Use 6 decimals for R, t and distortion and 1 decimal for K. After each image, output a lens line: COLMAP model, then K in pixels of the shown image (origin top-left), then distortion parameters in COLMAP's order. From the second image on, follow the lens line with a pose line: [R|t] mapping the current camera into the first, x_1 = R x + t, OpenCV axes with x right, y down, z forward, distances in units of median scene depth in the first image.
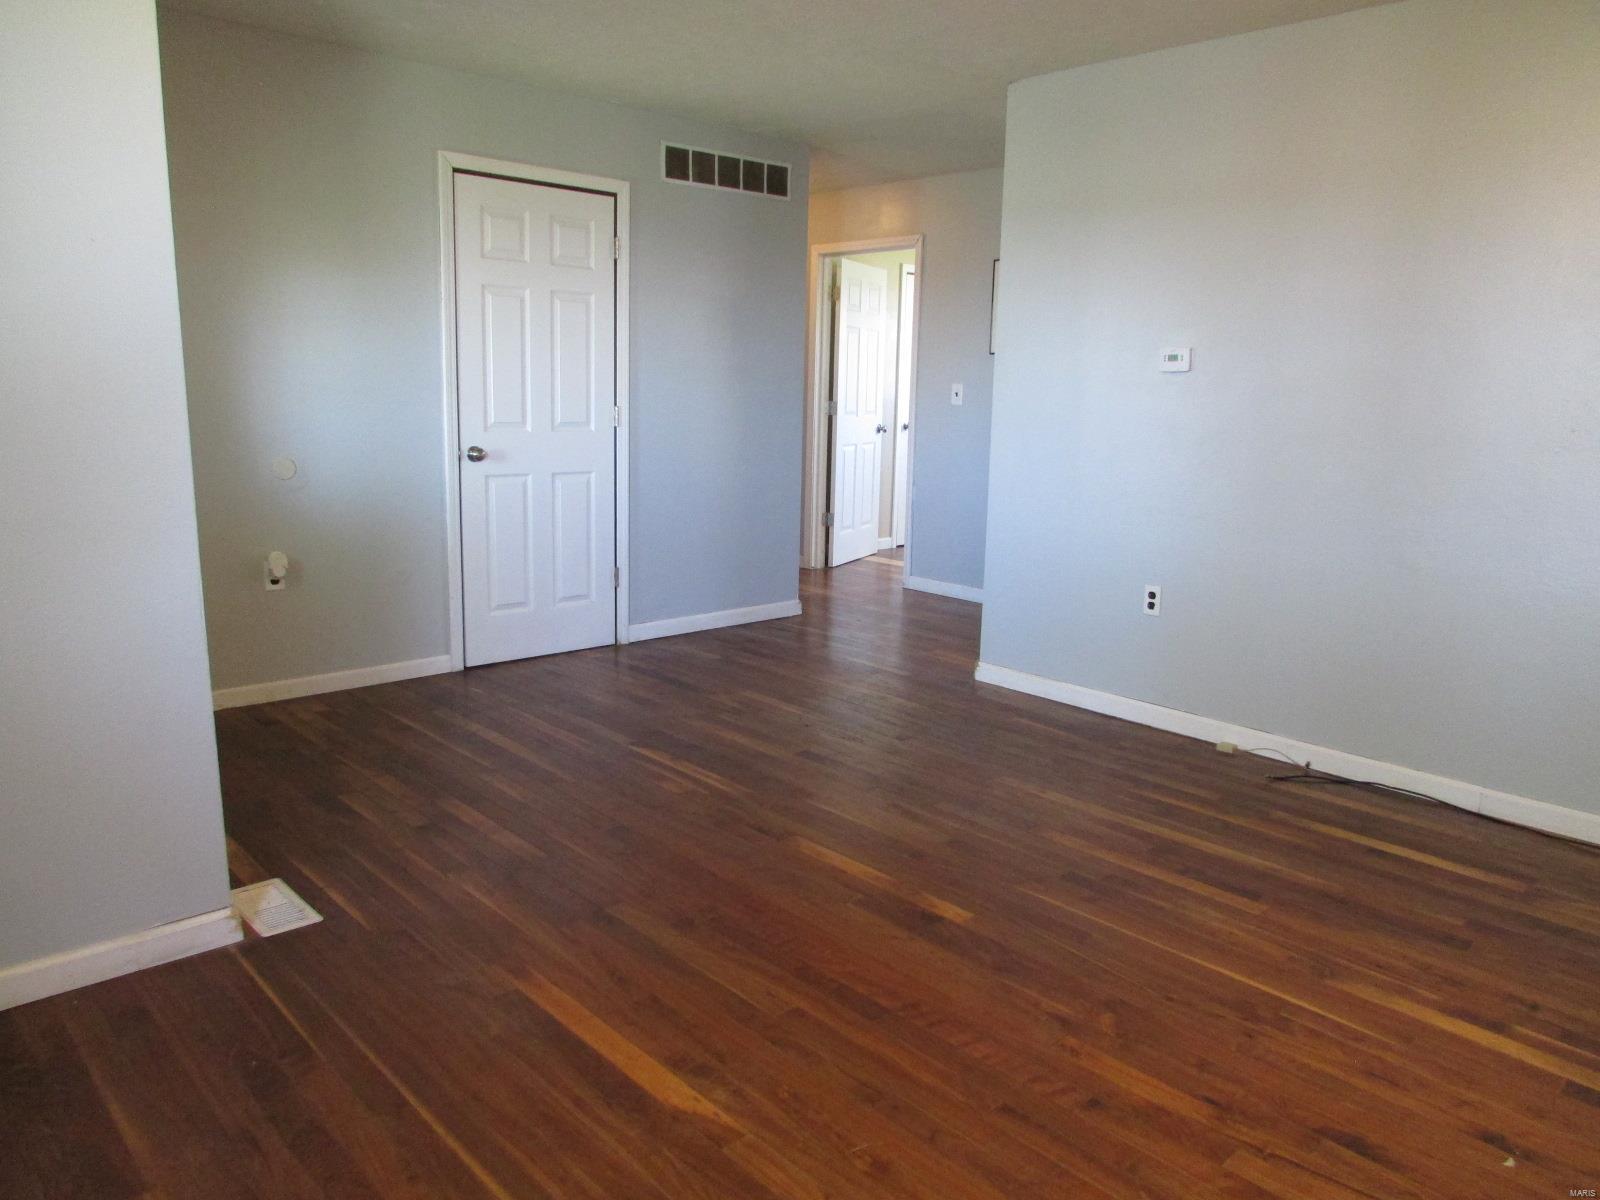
lens RADIAL K [[1144.2, 0, 806.2], [0, 1144.2, 606.2], [0, 0, 1]] dist [-0.017971, 0.001473]
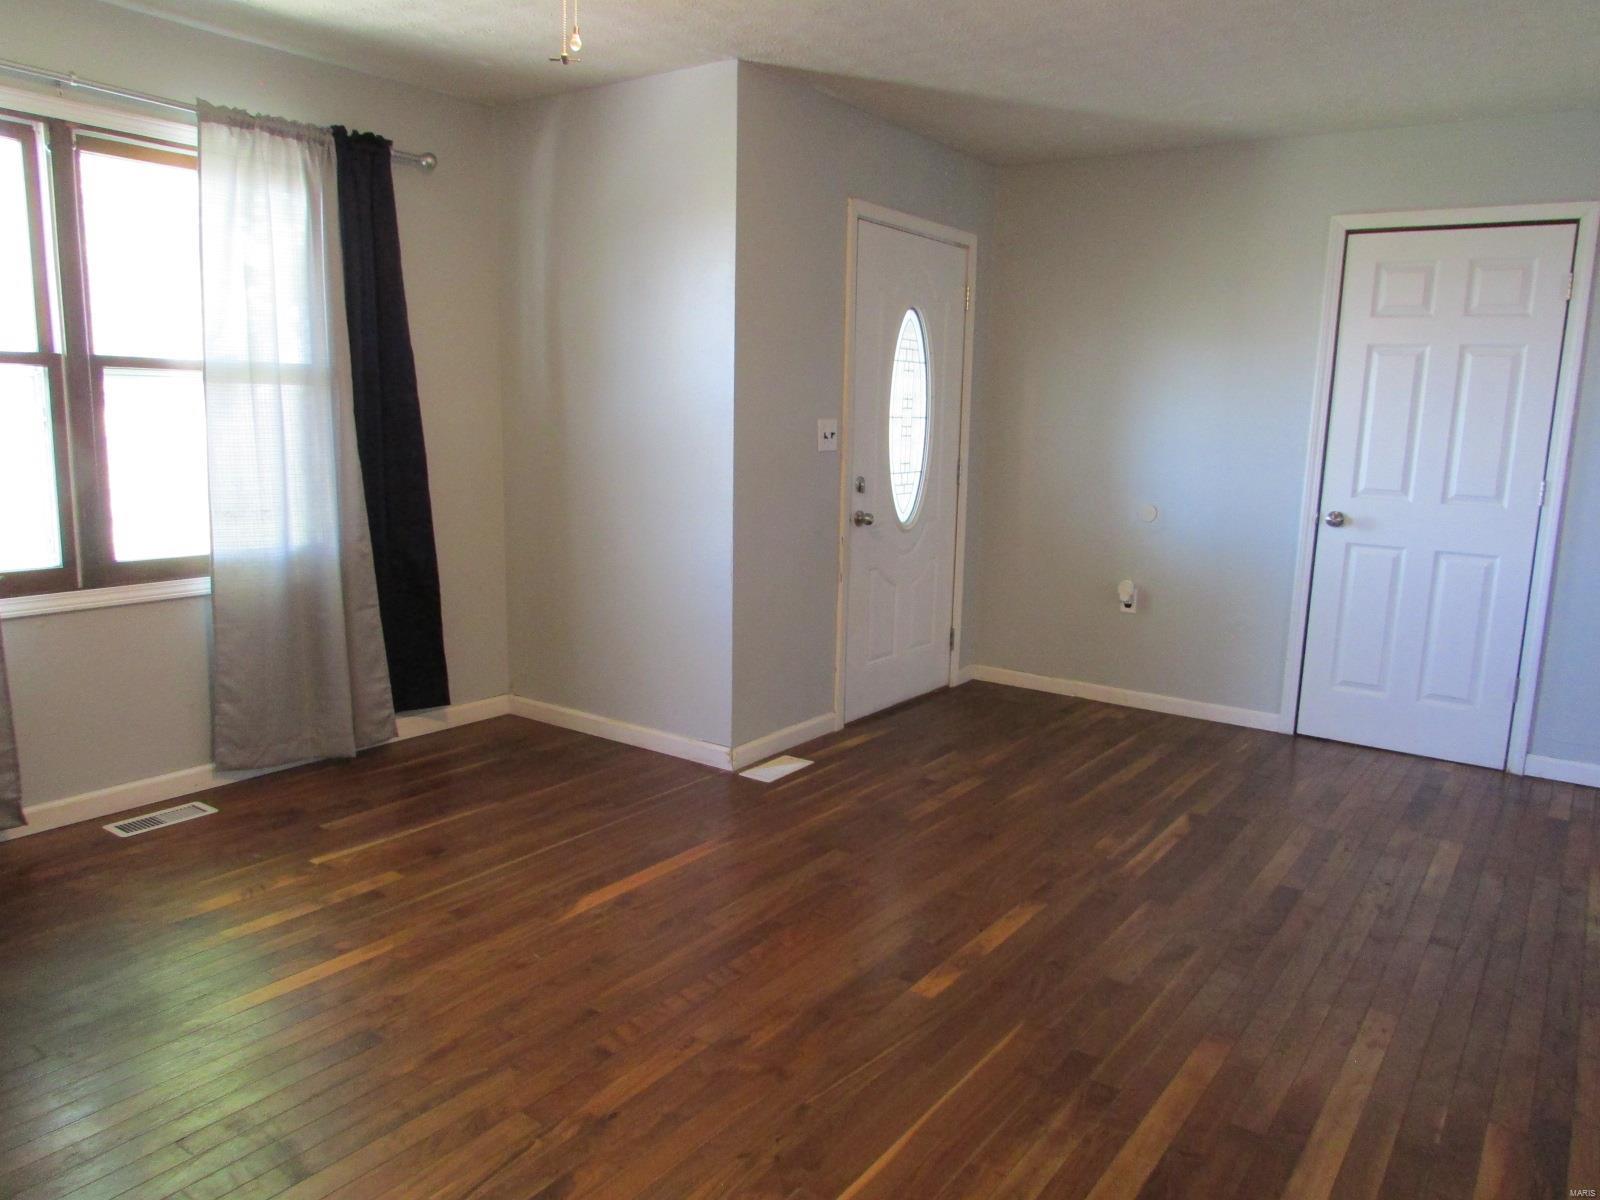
lens RADIAL K [[1144.2, 0, 806.2], [0, 1144.2, 606.2], [0, 0, 1]] dist [-0.017971, 0.001473]
pose [[0.205273, 0.146758, -0.967639, 0.672129], [-0.213451, 0.971606, 0.102078, -0.076913], [0.955145, 0.185589, 0.230770, 0.432393]]
